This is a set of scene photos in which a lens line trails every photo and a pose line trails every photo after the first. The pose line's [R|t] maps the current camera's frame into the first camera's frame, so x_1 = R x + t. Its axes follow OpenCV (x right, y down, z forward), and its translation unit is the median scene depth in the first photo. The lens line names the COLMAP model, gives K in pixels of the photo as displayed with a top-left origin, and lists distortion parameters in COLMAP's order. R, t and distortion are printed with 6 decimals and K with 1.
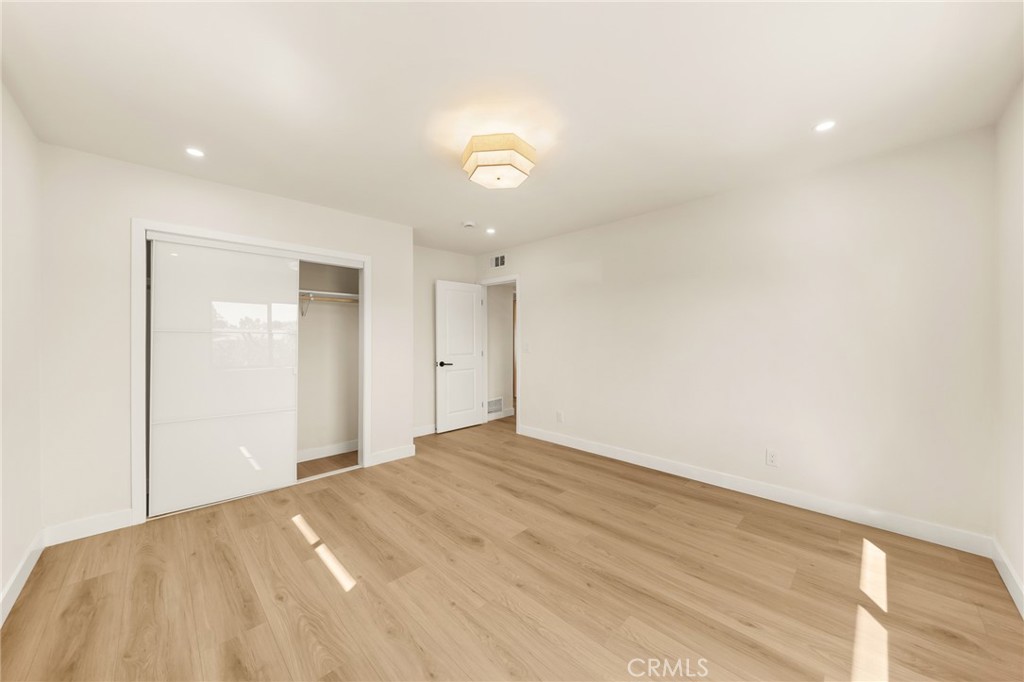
lens RADIAL K [[364.4, 0, 512.0], [0, 364.4, 341.0], [0, 0, 1]] dist [-0.000075, -0.000006]
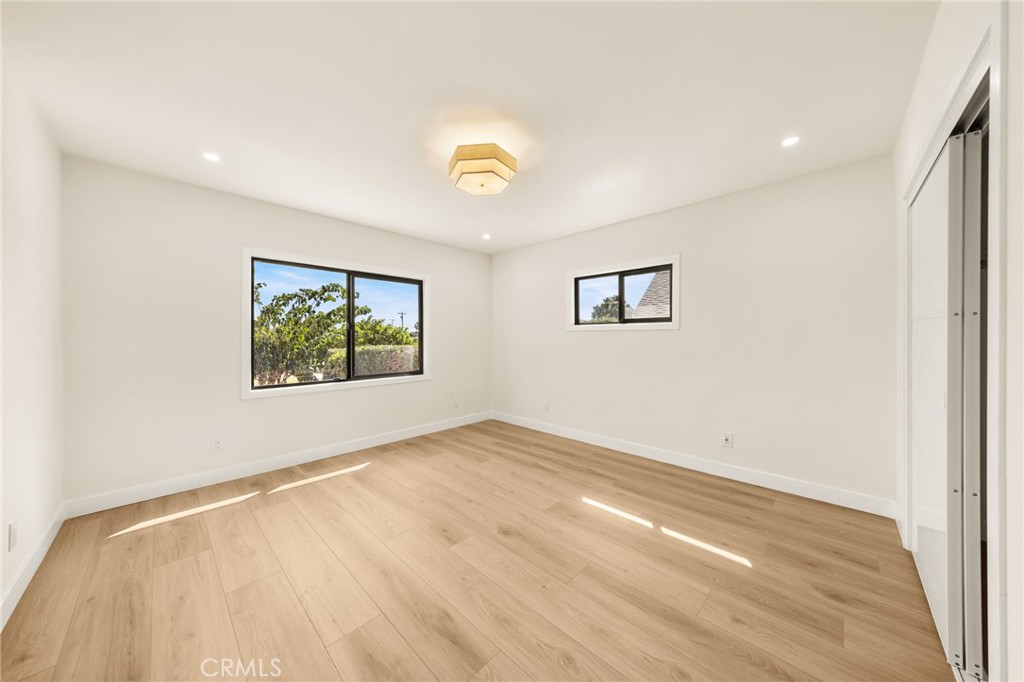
lens RADIAL K [[340.6, 0, 510.3], [0, 340.6, 338.7], [0, 0, 1]] dist [-0.000691, -0.000165]
pose [[-0.999719, 0.003966, -0.023391, -0.093512], [0.003665, 0.999910, 0.012910, 0.001662], [0.023440, 0.012821, -0.999643, 1.975195]]
